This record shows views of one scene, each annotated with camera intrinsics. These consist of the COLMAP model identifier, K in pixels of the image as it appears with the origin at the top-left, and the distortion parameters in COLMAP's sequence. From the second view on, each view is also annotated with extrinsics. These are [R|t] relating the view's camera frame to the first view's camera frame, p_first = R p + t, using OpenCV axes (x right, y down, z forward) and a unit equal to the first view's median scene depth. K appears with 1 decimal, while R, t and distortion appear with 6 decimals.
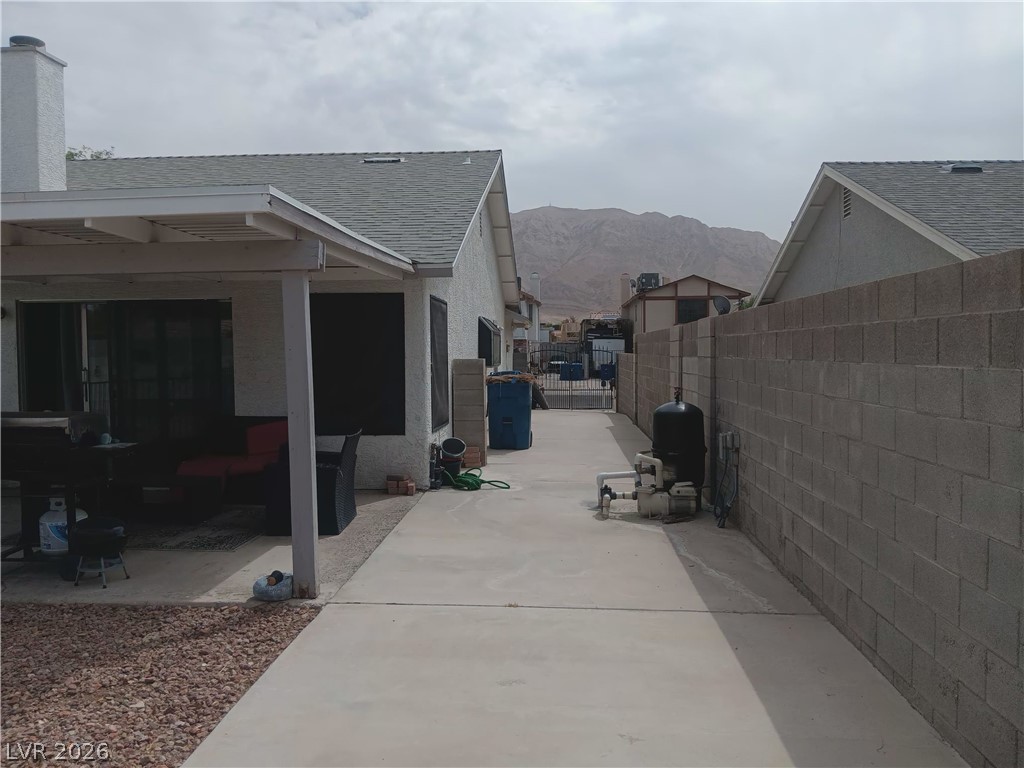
lens RADIAL K [[814.1, 0, 512.0], [0, 814.1, 384.0], [0, 0, 1]] dist [-0.006683, -0.013143]
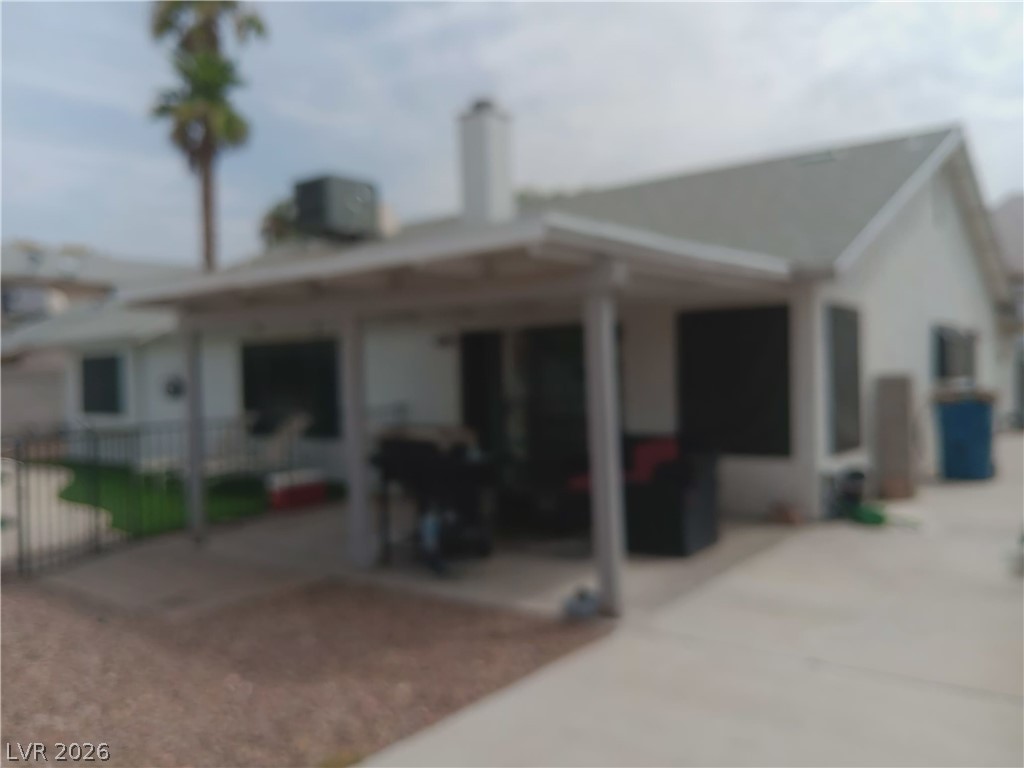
lens RADIAL K [[835.5, 0, 512.0], [0, 835.5, 384.0], [0, 0, 1]] dist [0.074482, -0.219179]
pose [[0.832221, -0.007380, -0.554394, 0.131466], [-0.003432, 0.999824, -0.018461, -0.003260], [0.554433, 0.017267, 0.832049, 0.046047]]
